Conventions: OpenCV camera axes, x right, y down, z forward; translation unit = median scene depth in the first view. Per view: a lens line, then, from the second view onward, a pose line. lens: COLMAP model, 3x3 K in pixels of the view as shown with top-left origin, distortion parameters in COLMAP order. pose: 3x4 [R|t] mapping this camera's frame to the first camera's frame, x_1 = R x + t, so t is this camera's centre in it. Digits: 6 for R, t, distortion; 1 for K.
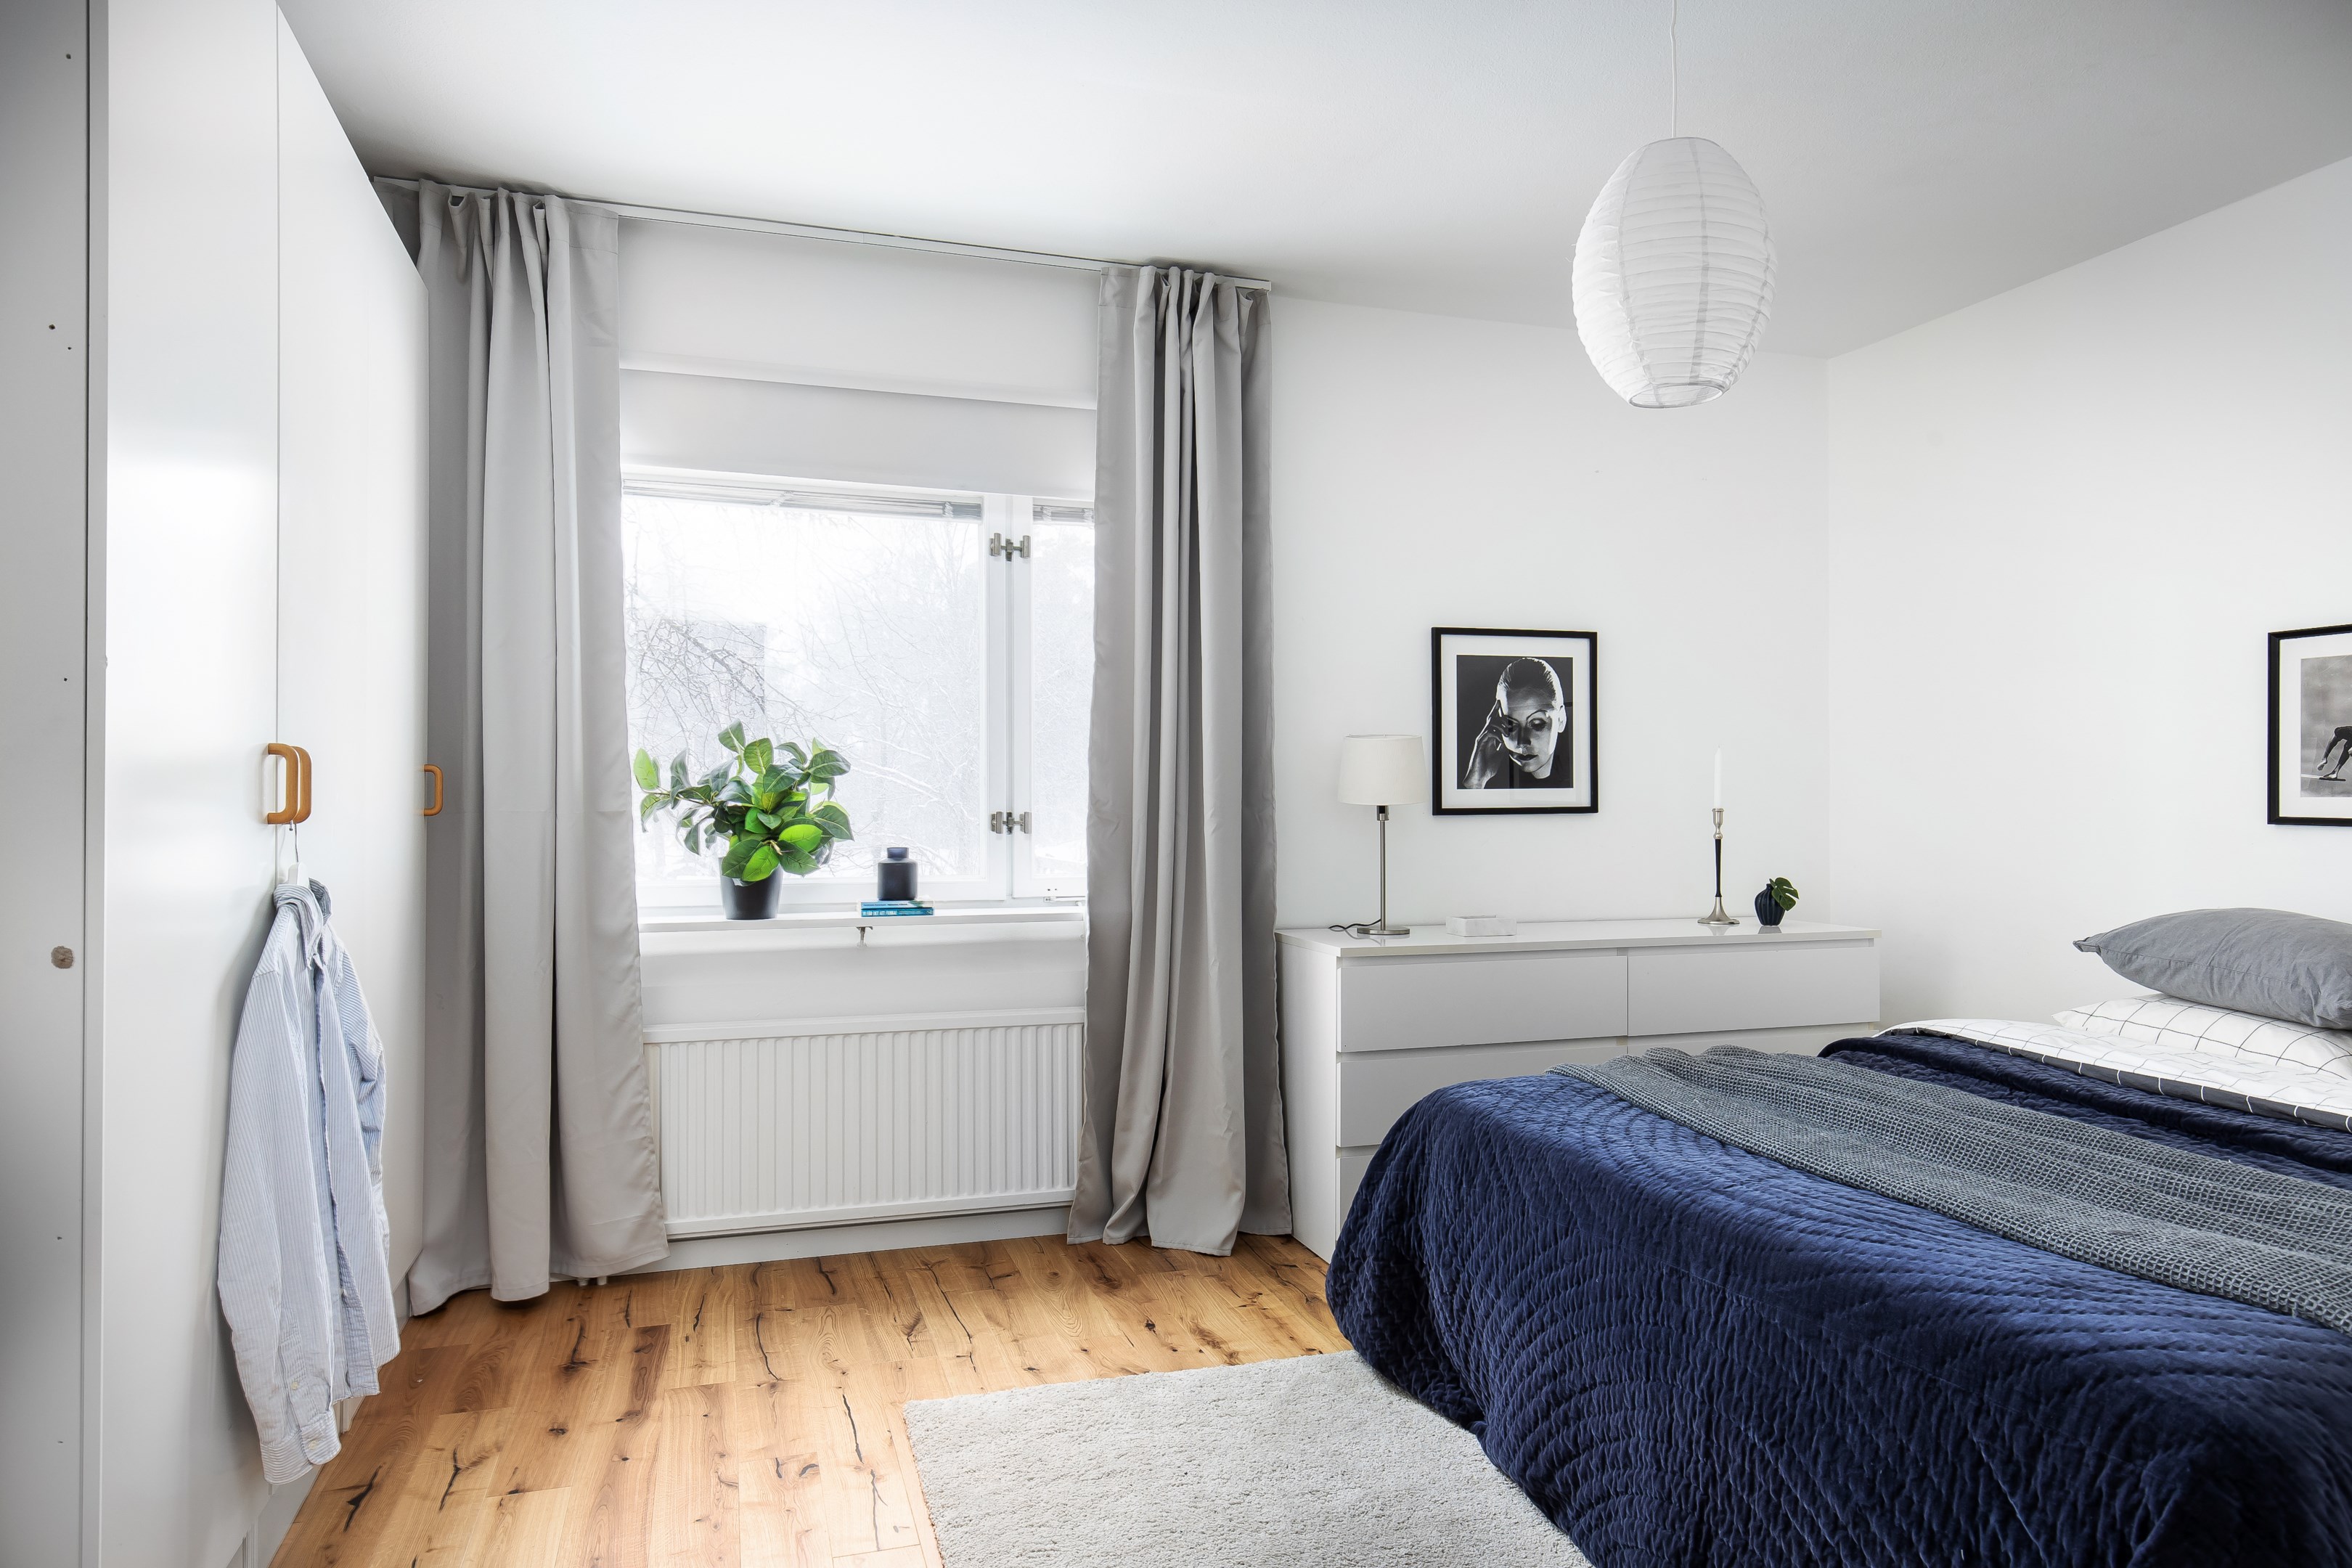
lens RADIAL K [[1413.9, 0, 1176.0], [0, 1413.9, 784.0], [0, 0, 1]] dist [0.012067, -0.010570]
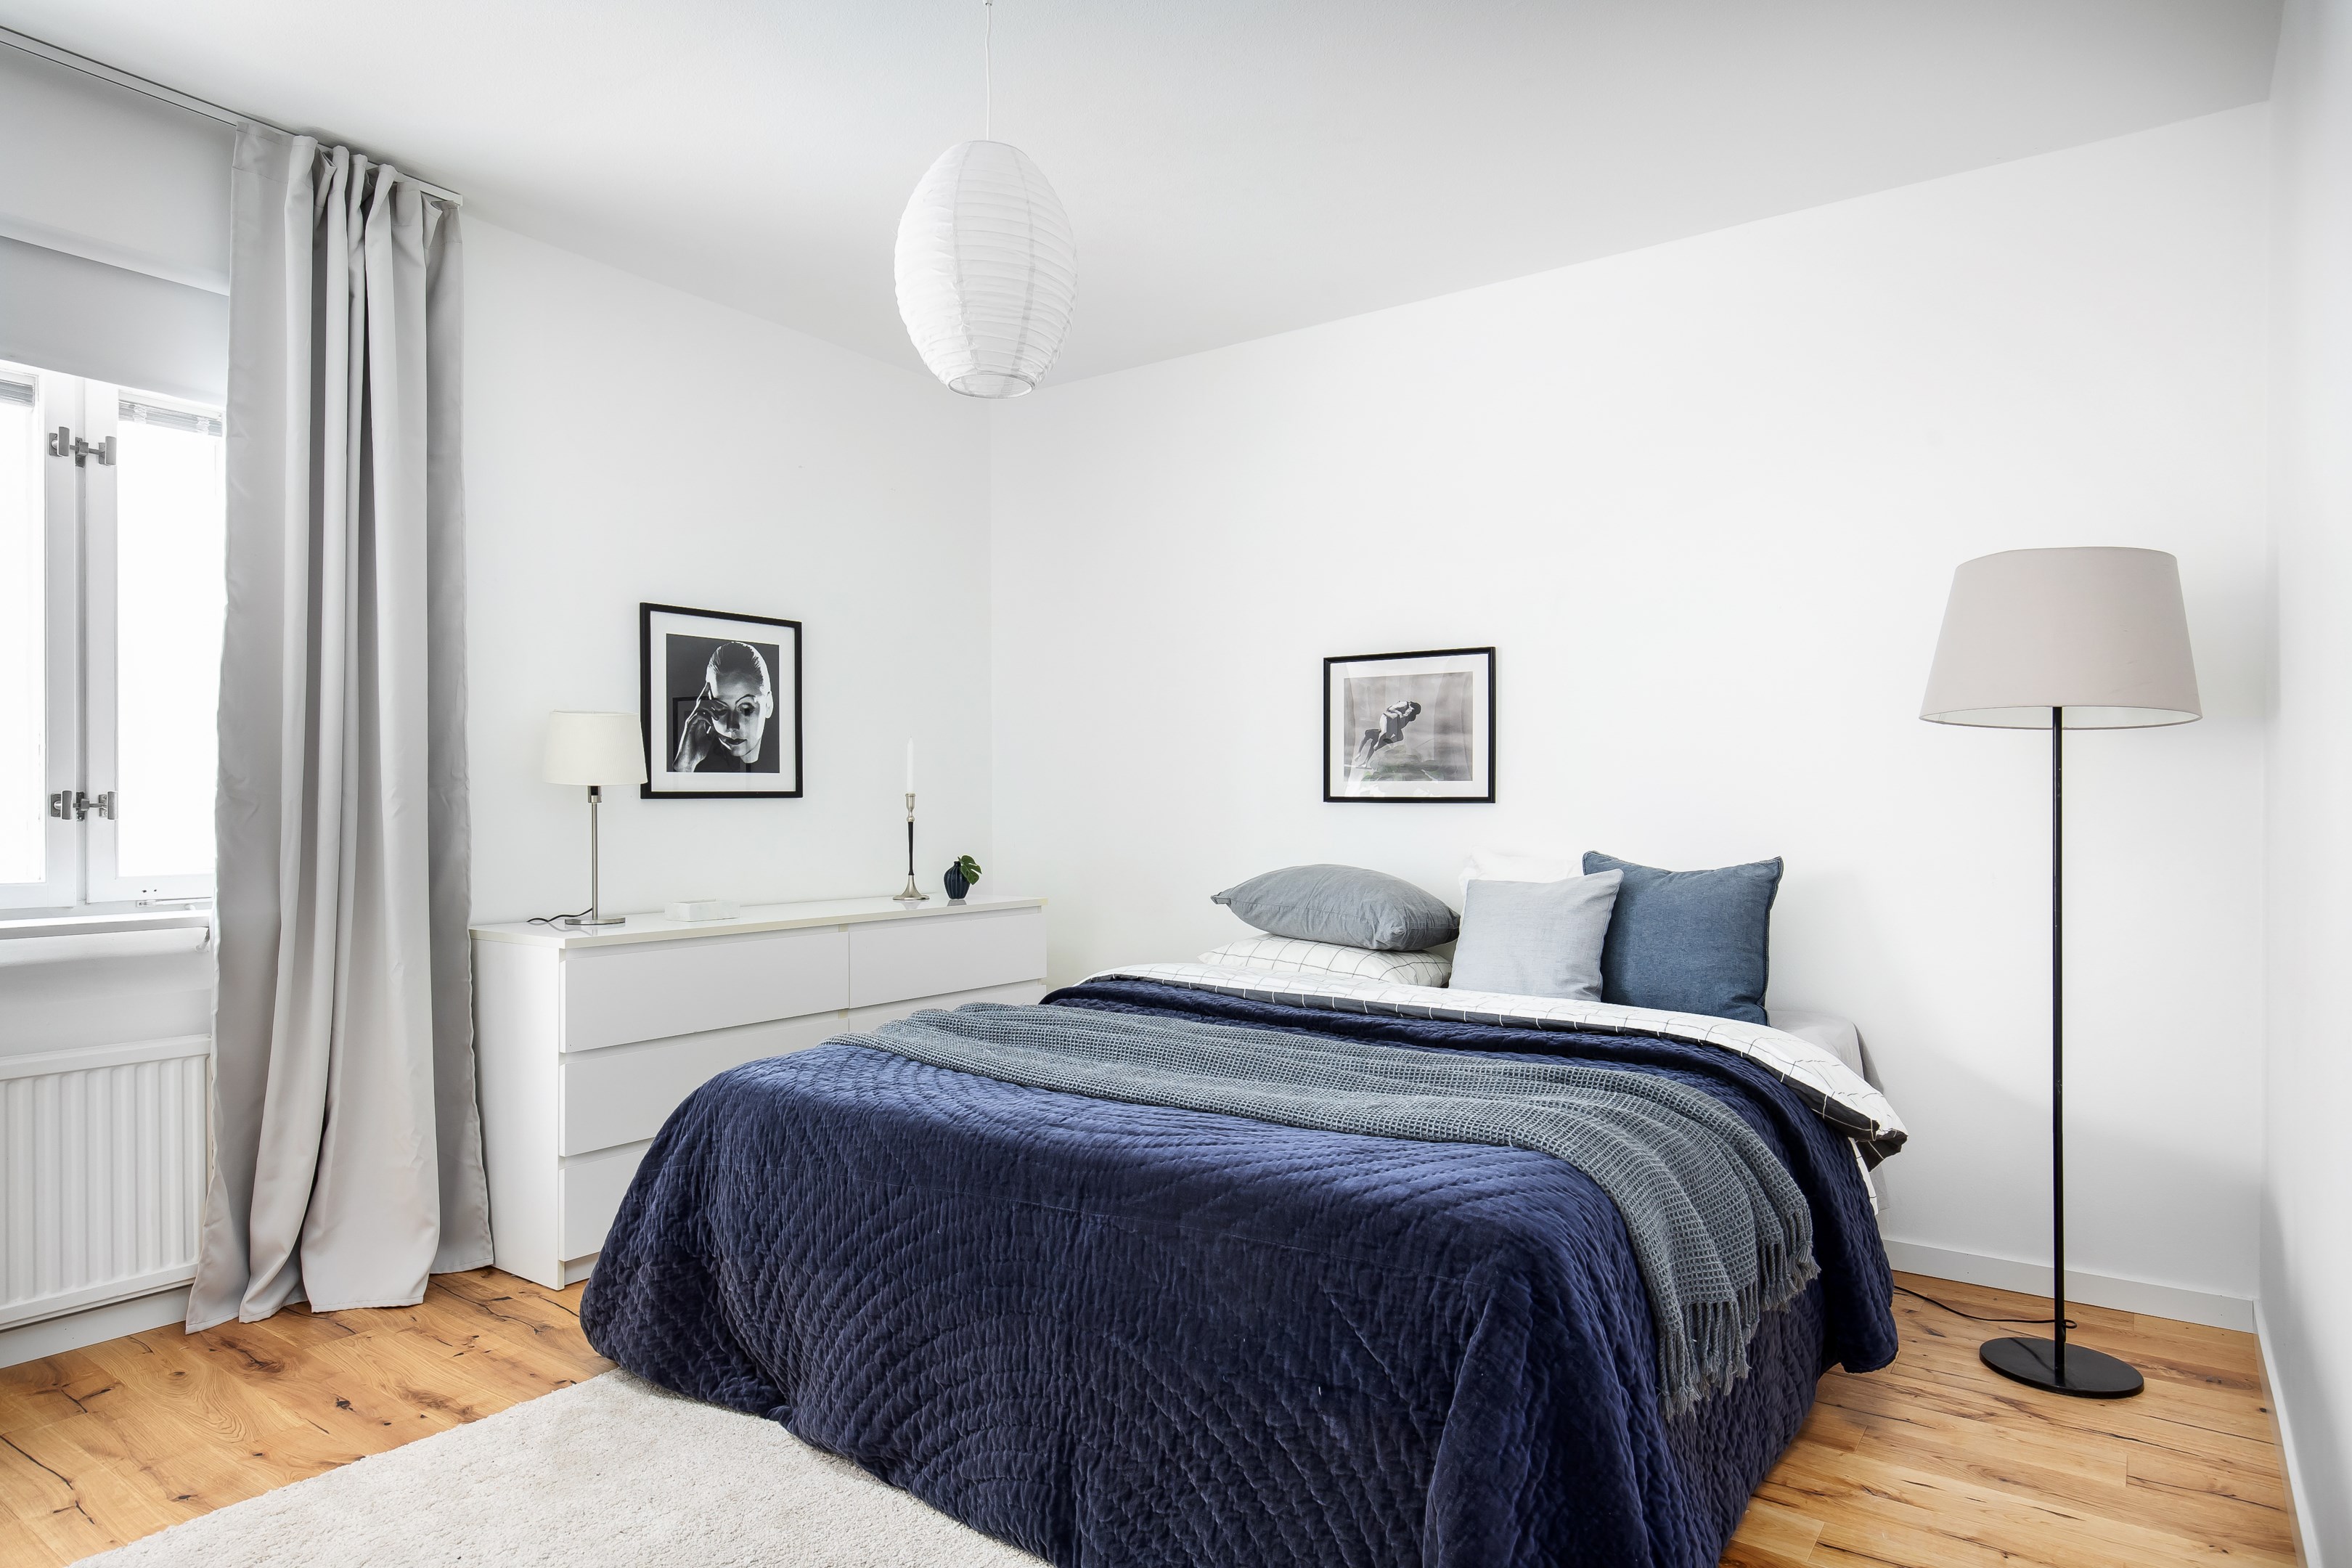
lens RADIAL K [[1347.3, 0, 1176.0], [0, 1347.3, 784.0], [0, 0, 1]] dist [0.001139, 0.002078]
pose [[0.808050, 0.007434, 0.589068, -0.093089], [-0.006260, 0.999972, -0.004031, 0.019976], [-0.589081, -0.000430, 0.808074, 0.074953]]
